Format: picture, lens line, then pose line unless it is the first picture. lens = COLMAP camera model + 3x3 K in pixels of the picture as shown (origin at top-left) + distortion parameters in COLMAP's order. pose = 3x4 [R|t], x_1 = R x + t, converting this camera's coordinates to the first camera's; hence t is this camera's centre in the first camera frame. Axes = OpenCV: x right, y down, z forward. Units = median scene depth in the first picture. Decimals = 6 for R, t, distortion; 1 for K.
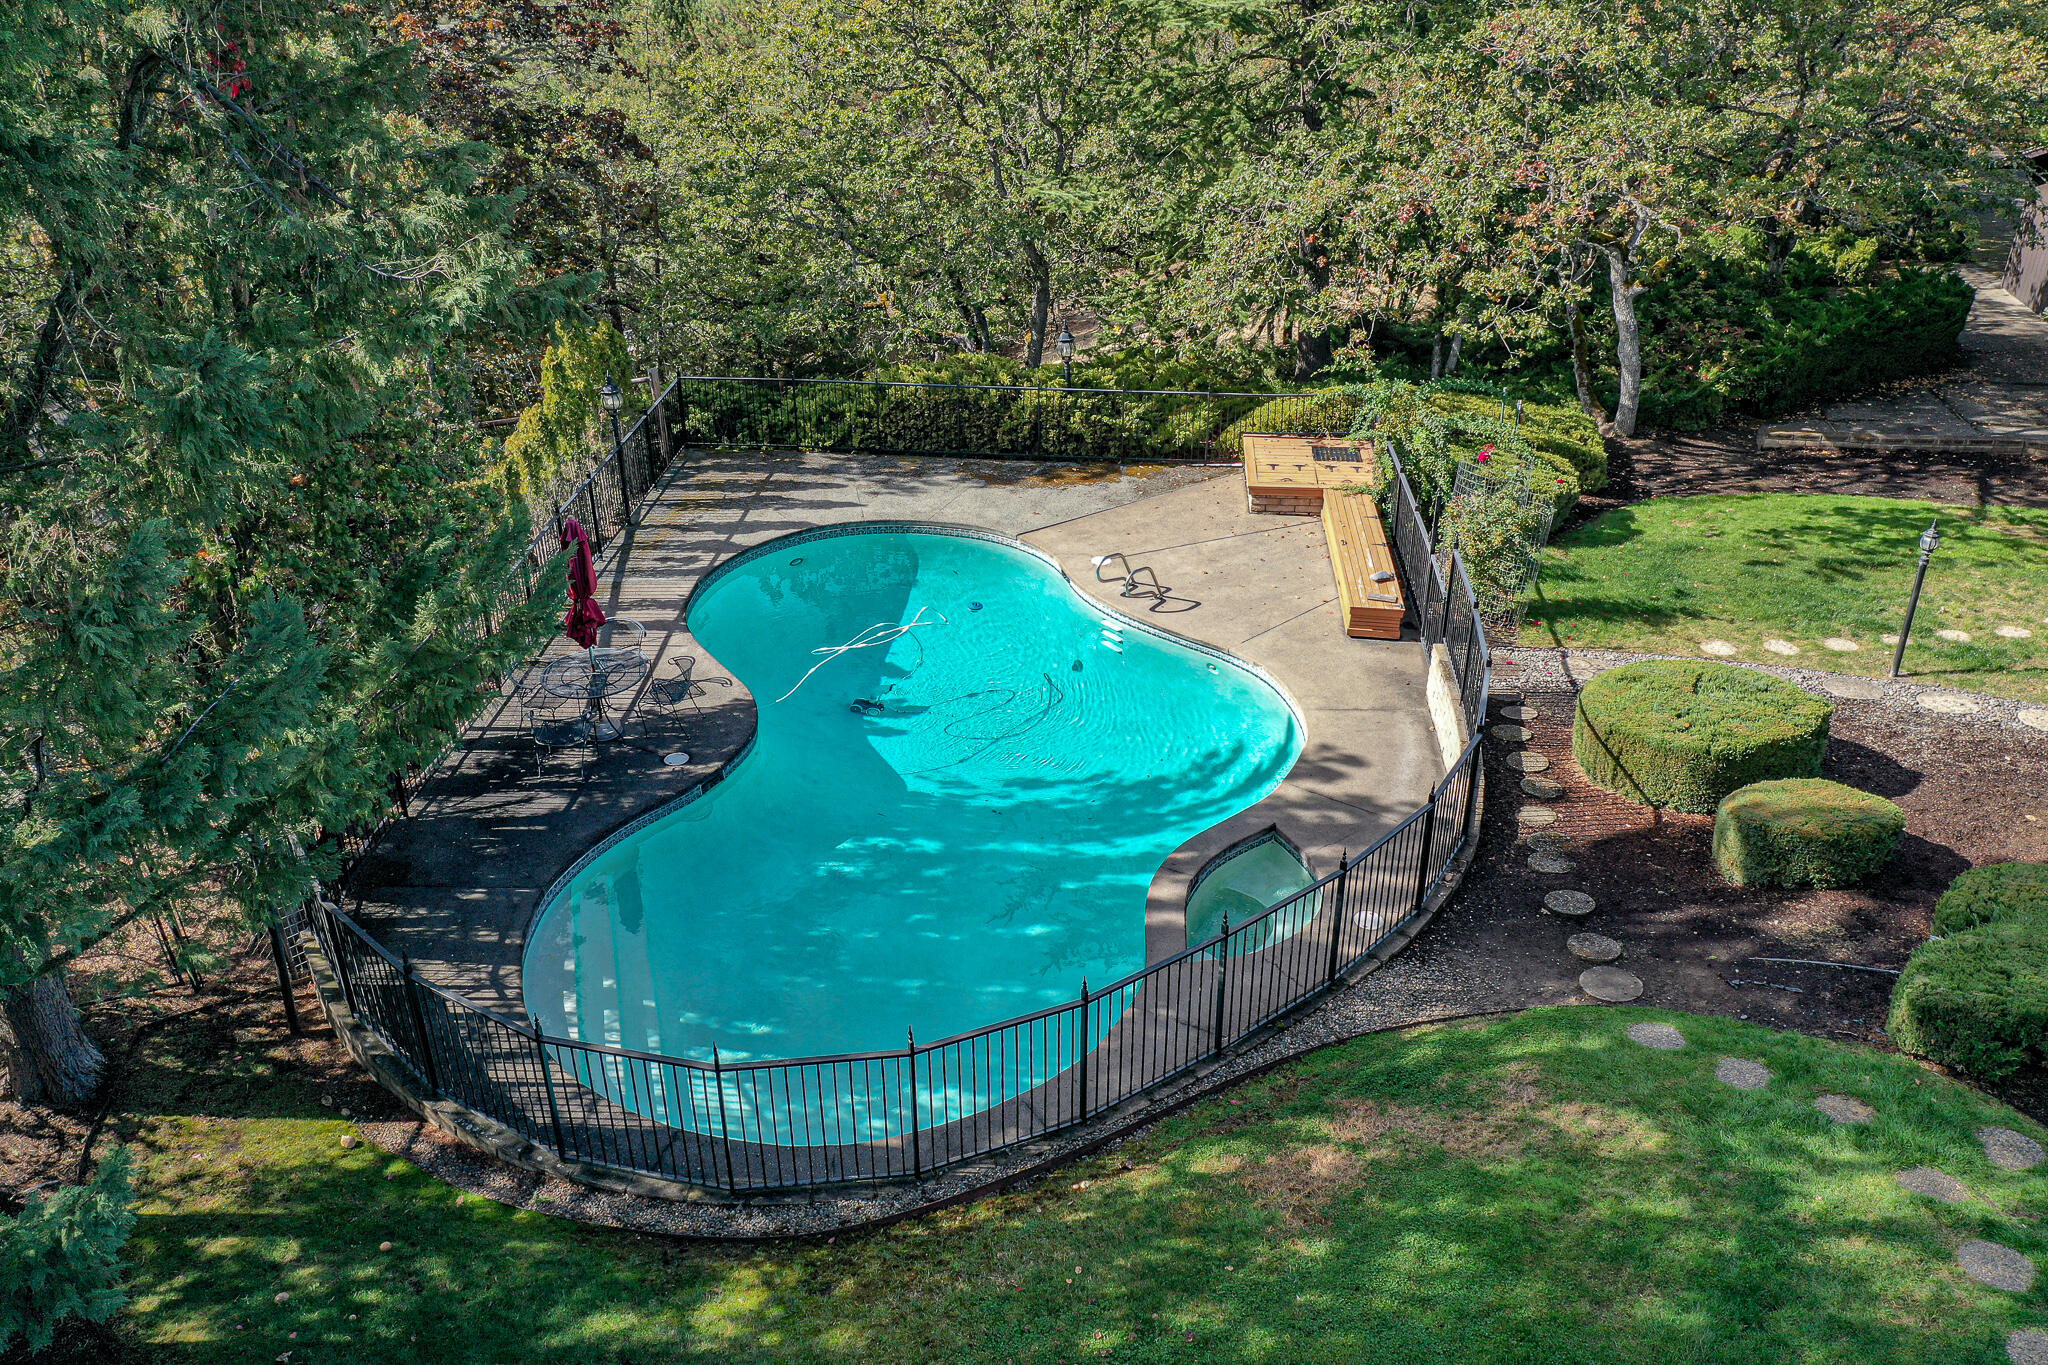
lens RADIAL K [[1622.8, 0, 1035.2], [0, 1622.8, 680.3], [0, 0, 1]] dist [0.008043, -0.000575]
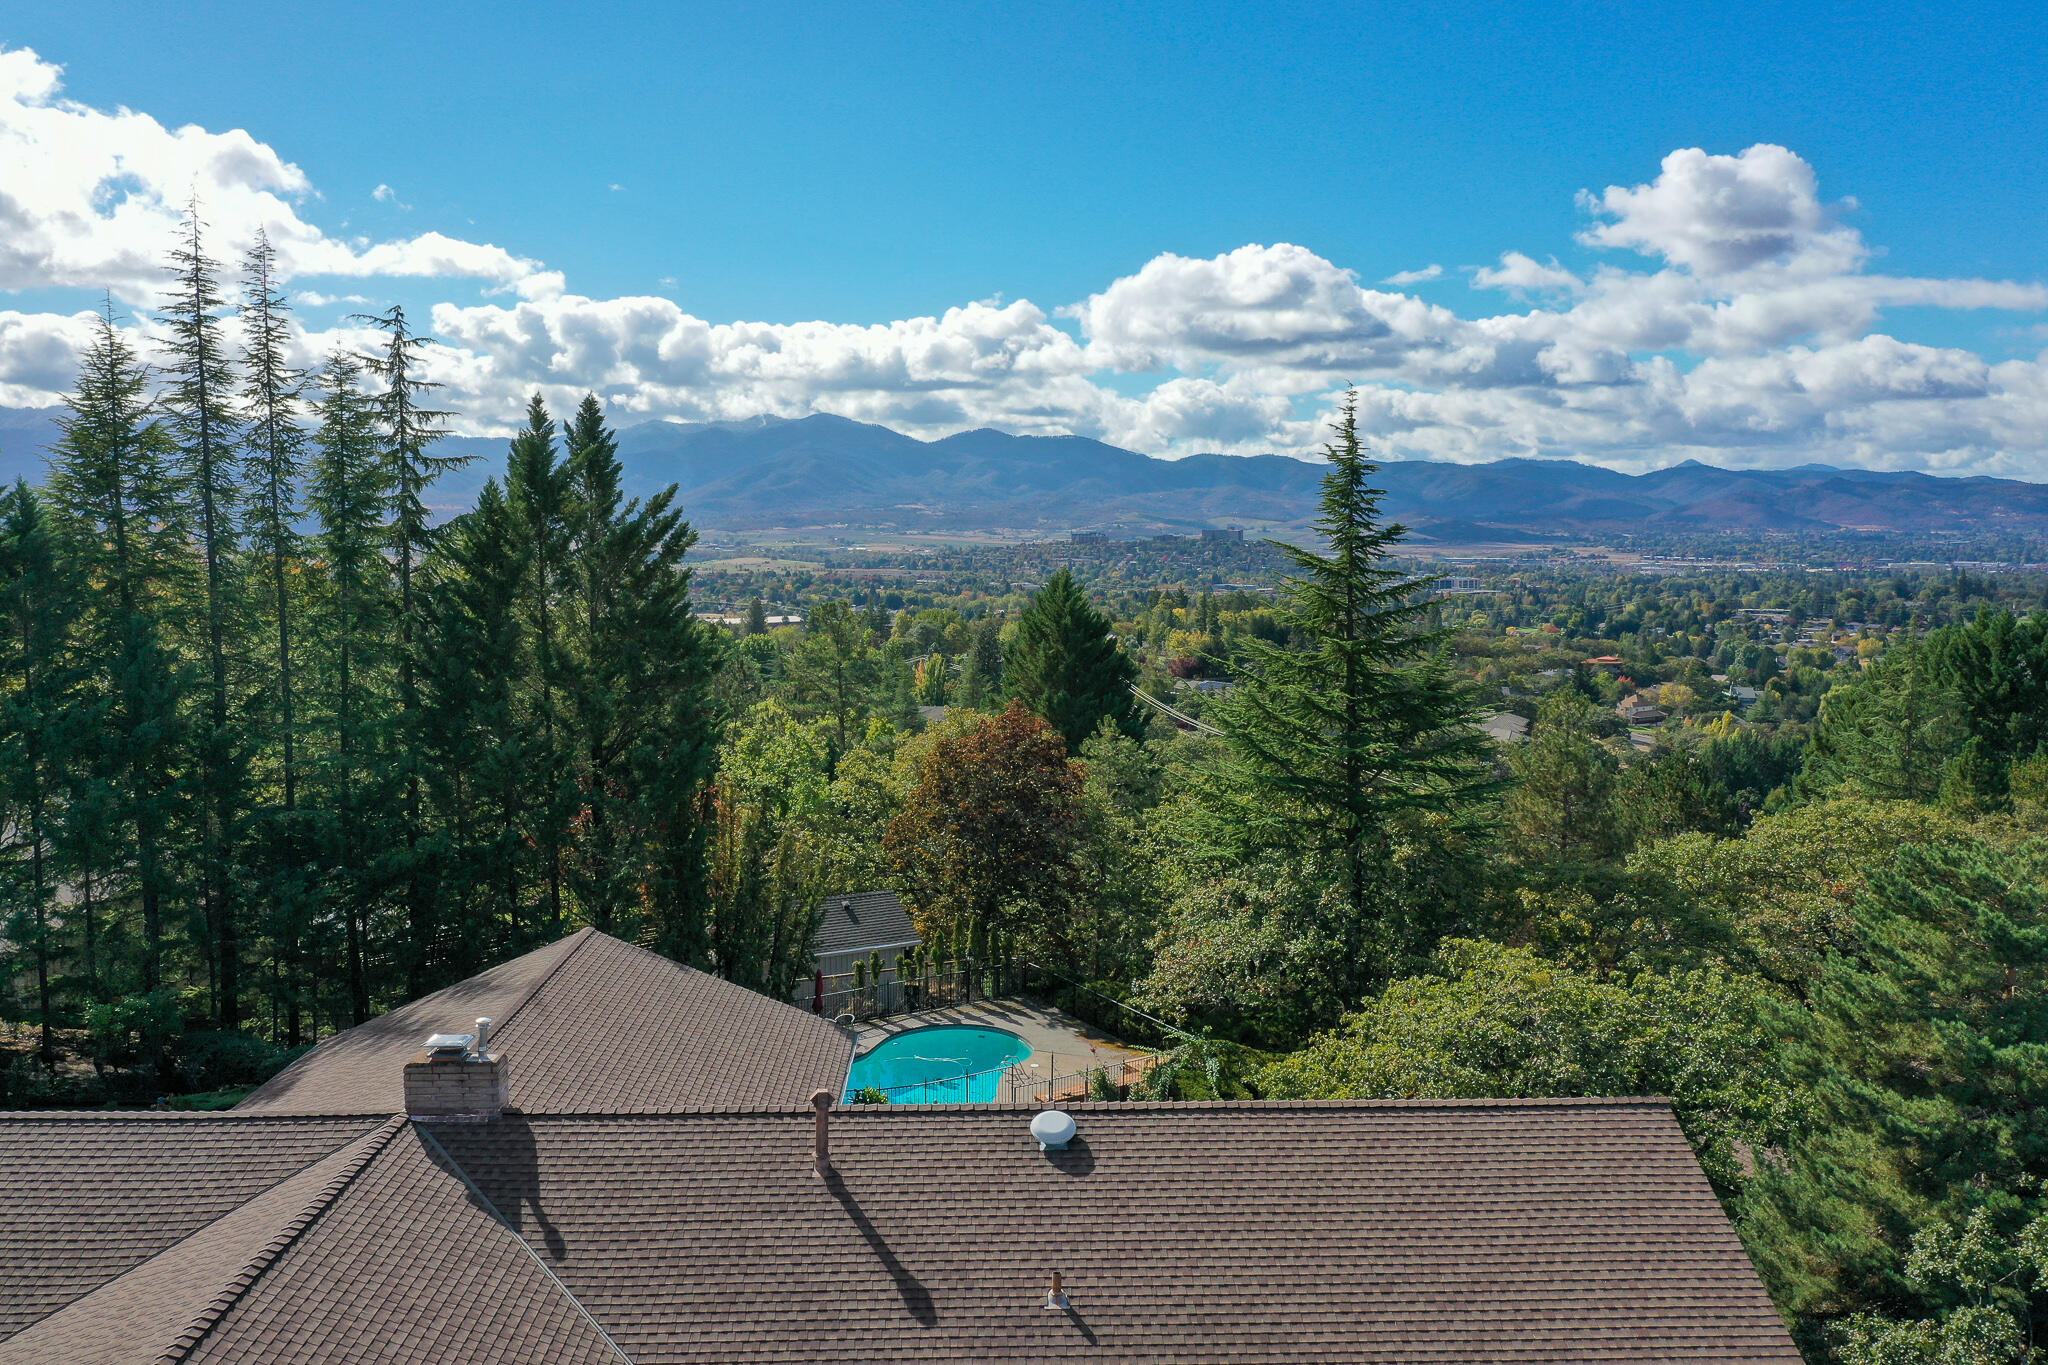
lens RADIAL K [[1622.8, 0, 1019.4], [0, 1622.8, 679.4], [0, 0, 1]] dist [0.008043, -0.000575]
pose [[0.601005, 0.088957, -0.794279, 1.747873], [-0.389625, 0.900313, -0.193984, -0.107840], [0.697843, 0.426056, 0.575752, -0.556829]]
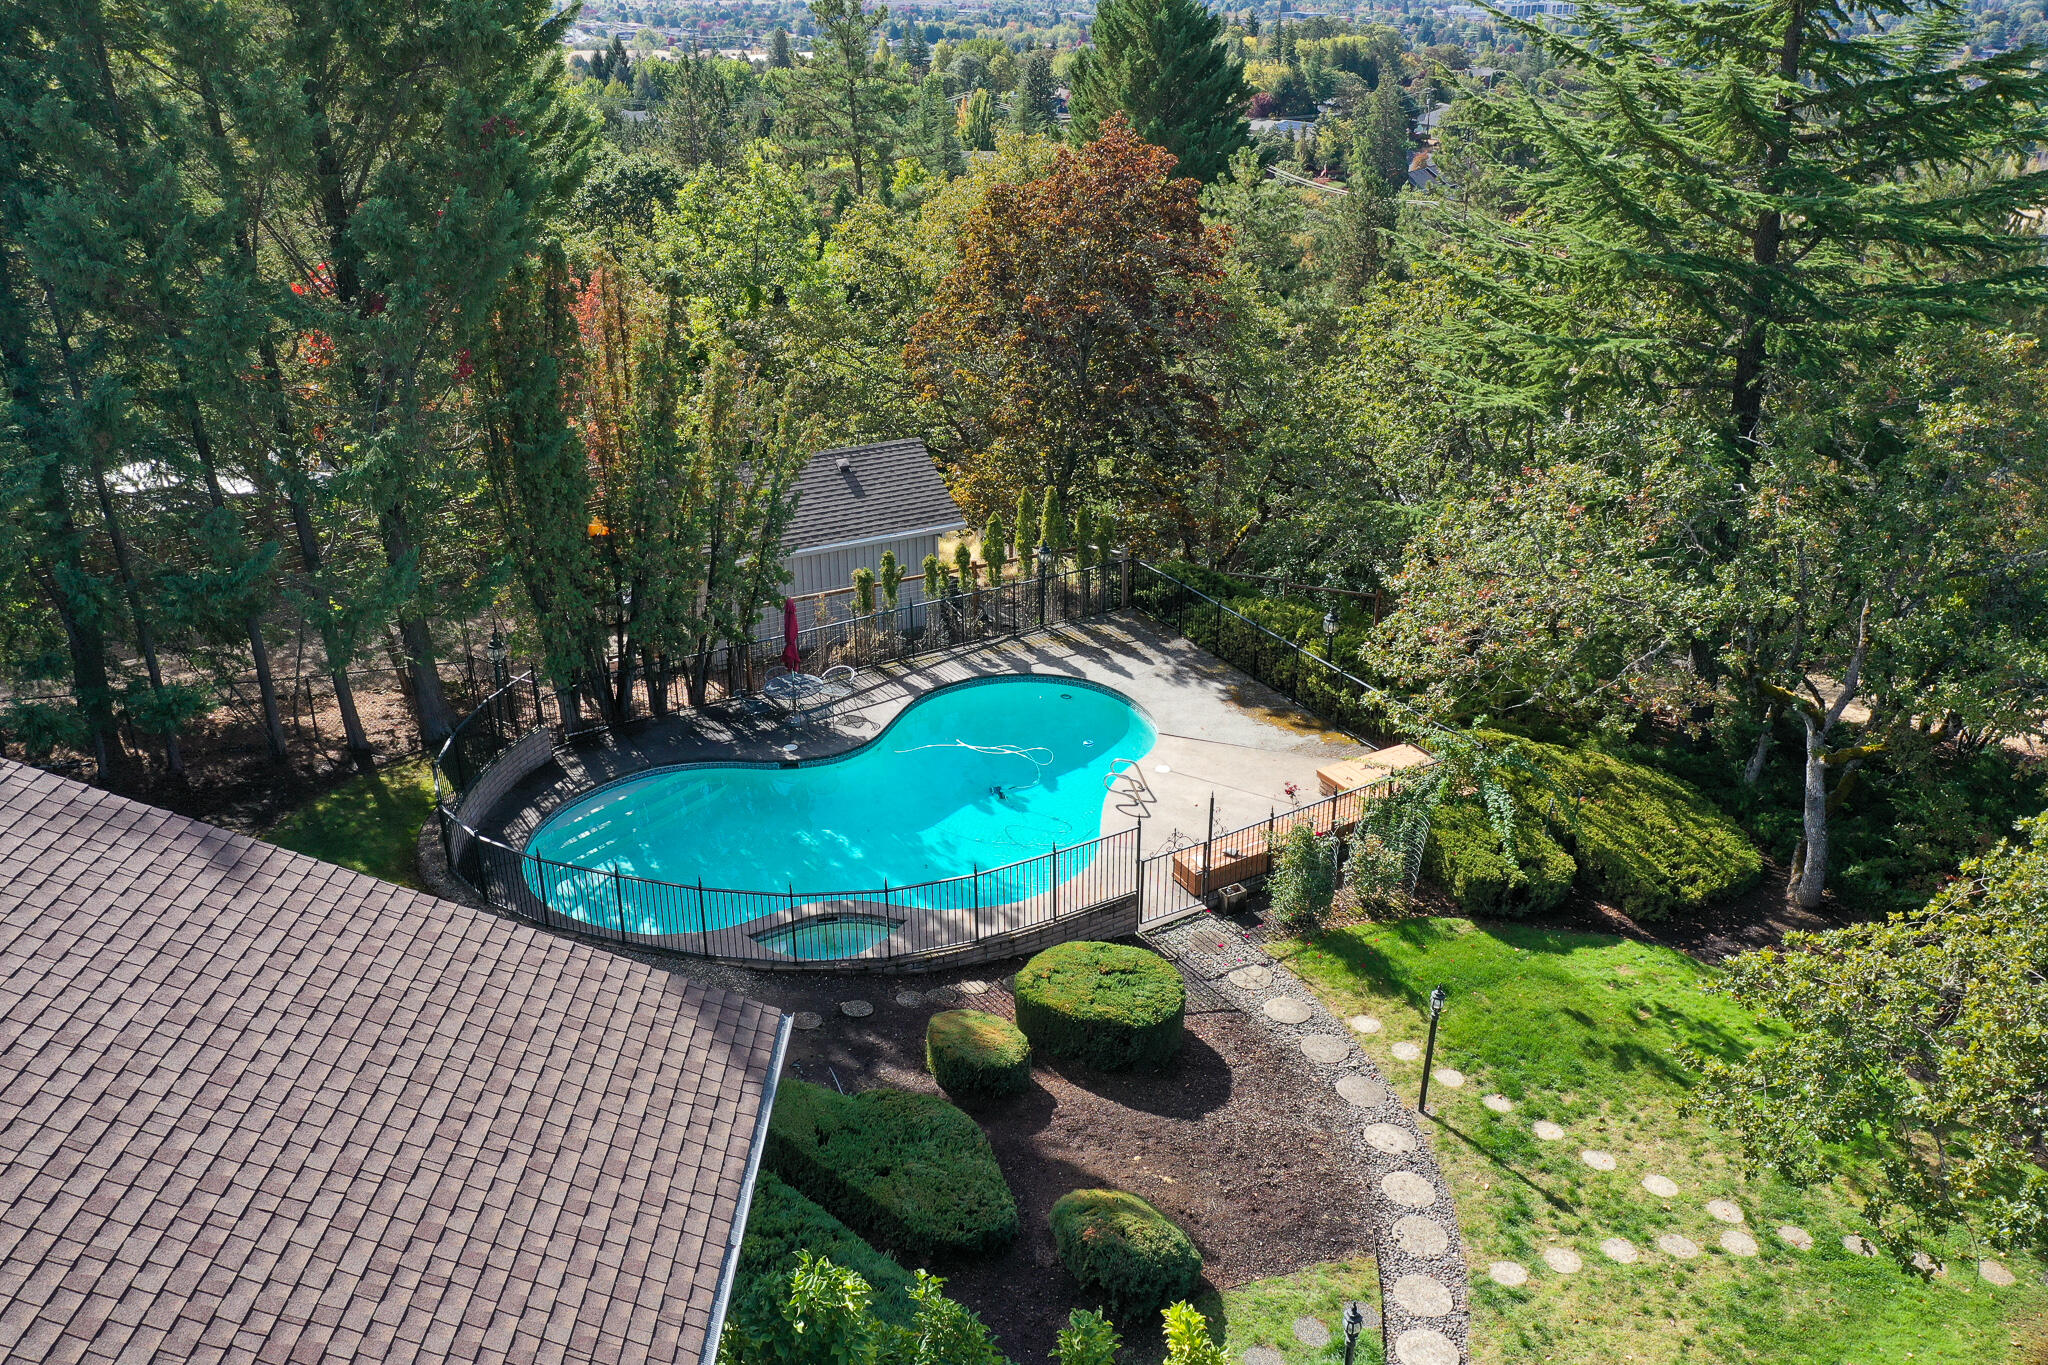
lens RADIAL K [[1622.8, 0, 1021.3], [0, 1622.8, 671.7], [0, 0, 1]] dist [0.008043, -0.000575]
pose [[0.579458, 0.340058, -0.740668, 0.905694], [-0.389926, 0.913706, 0.114447, -0.246094], [0.715672, 0.222489, 0.662052, 0.011178]]
